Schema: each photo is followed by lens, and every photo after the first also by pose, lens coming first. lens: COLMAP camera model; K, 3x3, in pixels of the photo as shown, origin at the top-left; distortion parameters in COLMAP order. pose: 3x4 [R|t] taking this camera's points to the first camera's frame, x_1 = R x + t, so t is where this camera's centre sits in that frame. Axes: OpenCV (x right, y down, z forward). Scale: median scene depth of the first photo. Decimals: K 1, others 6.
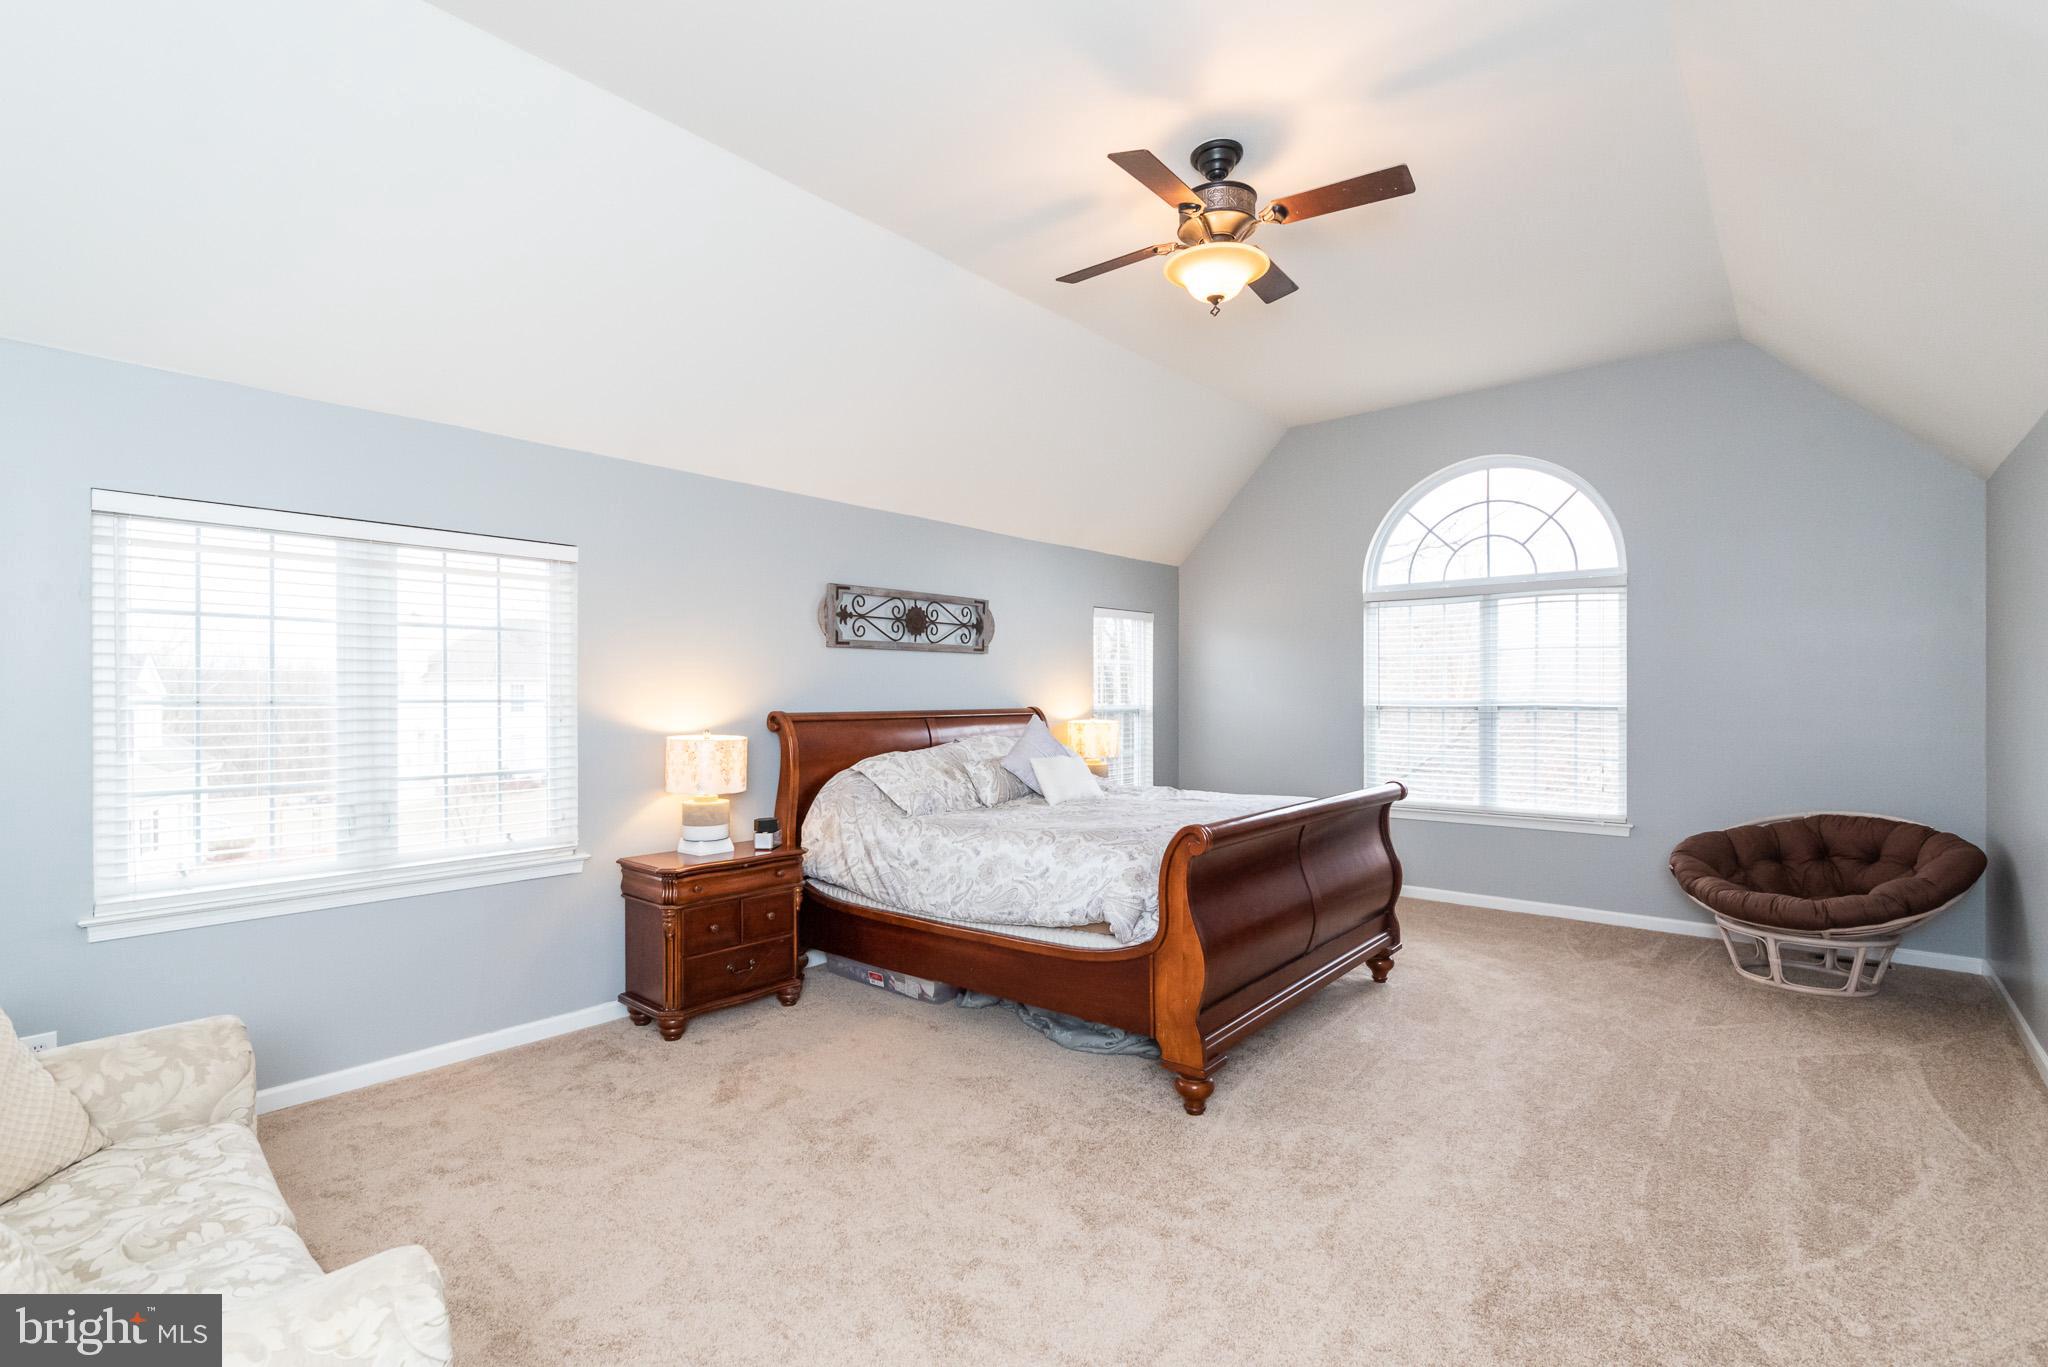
lens RADIAL K [[941.0, 0, 1021.7], [0, 941.0, 690.7], [0, 0, 1]] dist [0.002758, -0.000202]
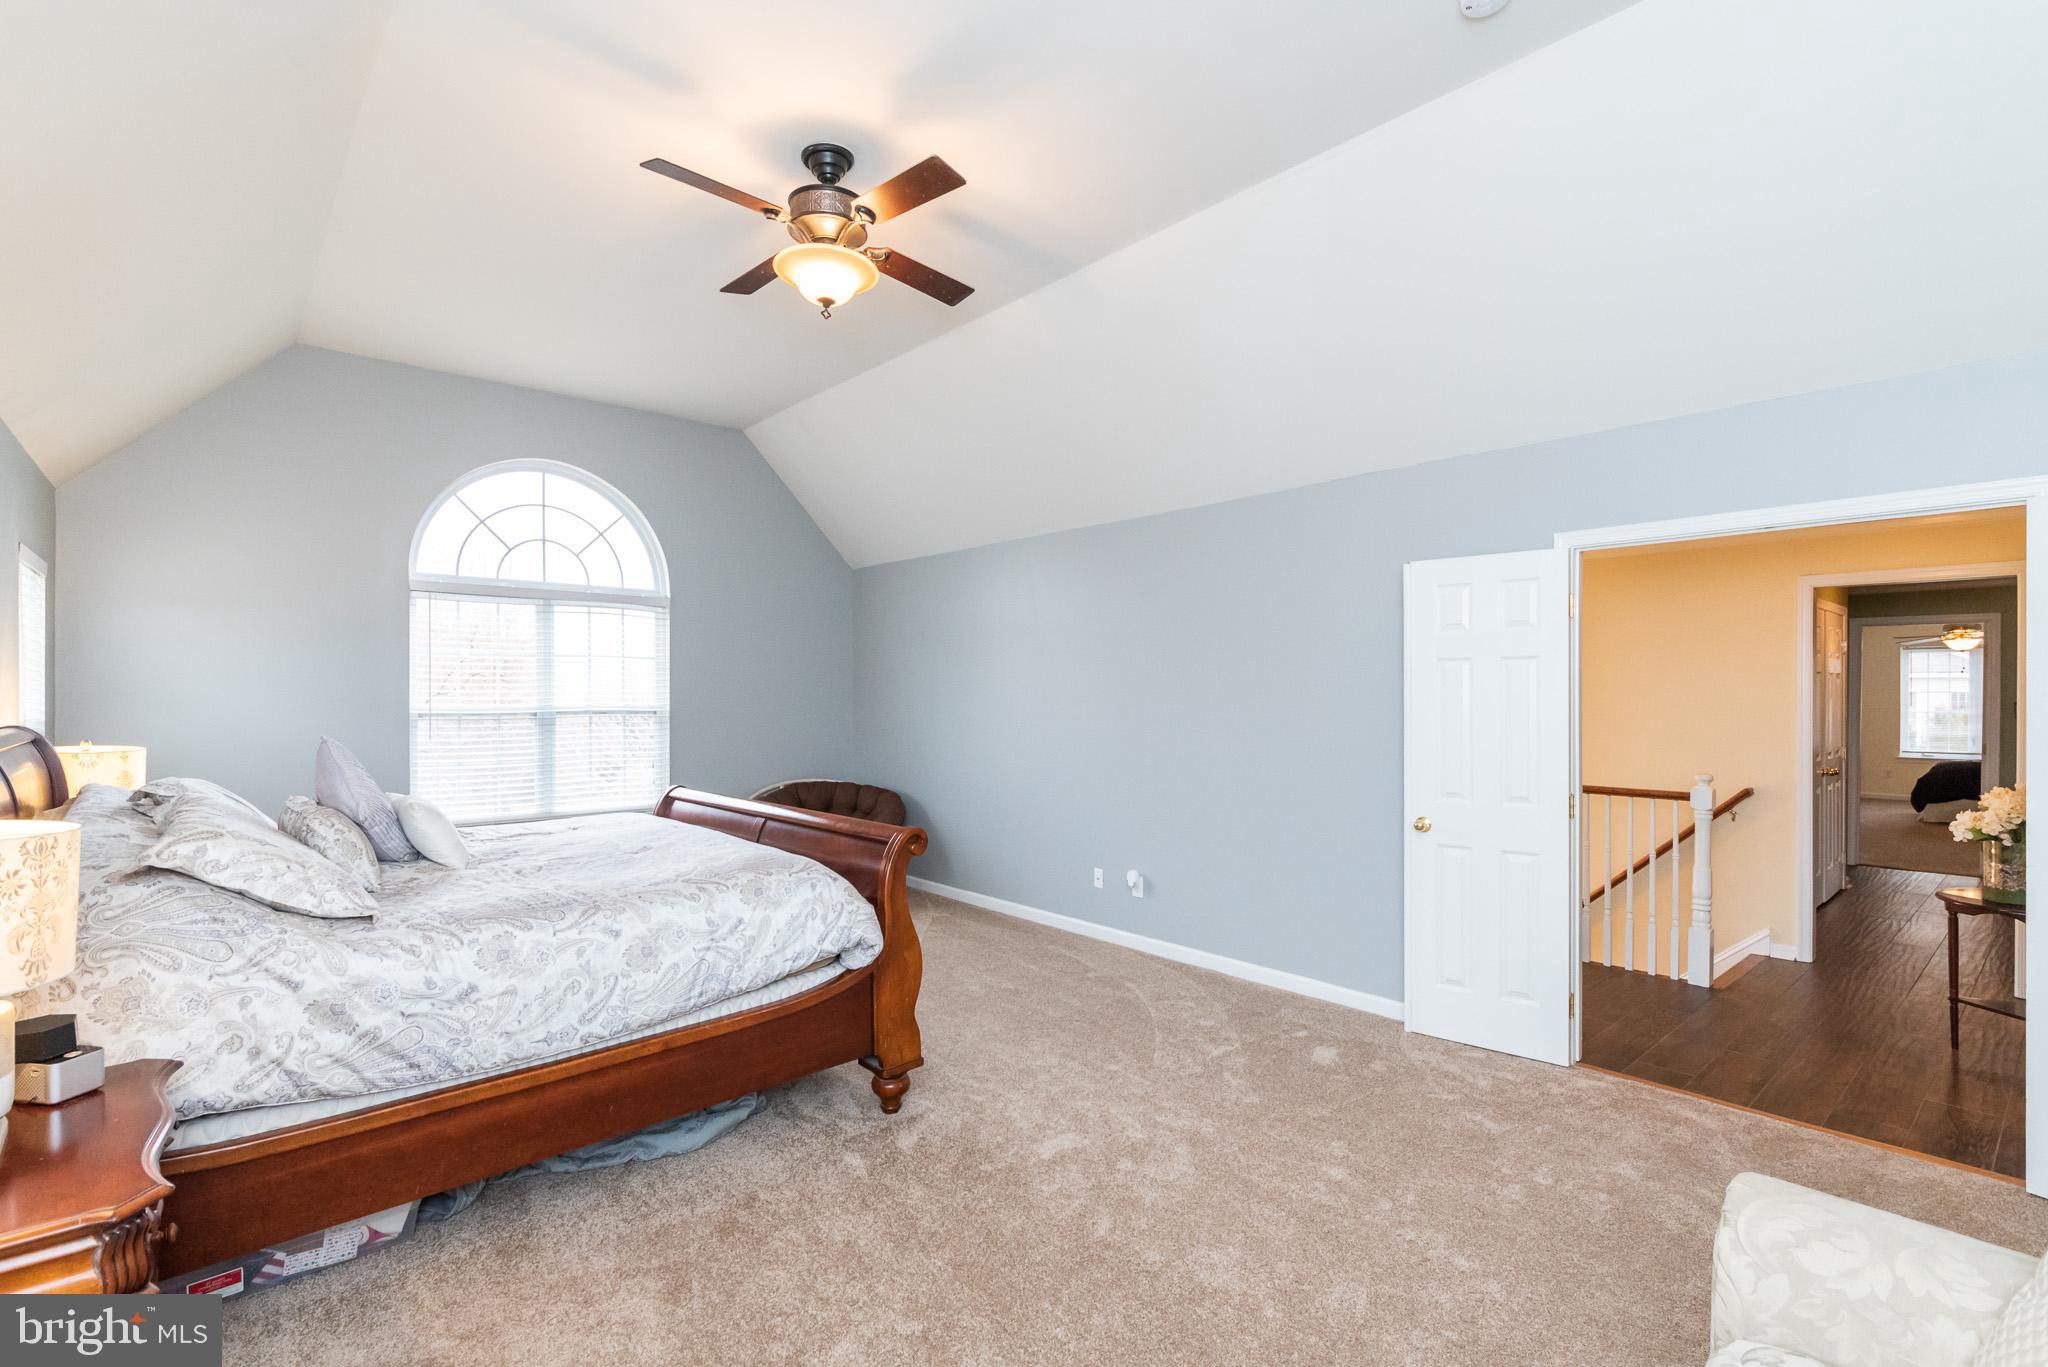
lens RADIAL K [[941.0, 0, 1011.3], [0, 941.0, 687.3], [0, 0, 1]] dist [0.002758, -0.000202]
pose [[0.133935, 0.010292, 0.990937, -0.748363], [-0.003518, 0.999945, -0.009910, -0.001870], [-0.990984, -0.002159, 0.133964, 0.673355]]
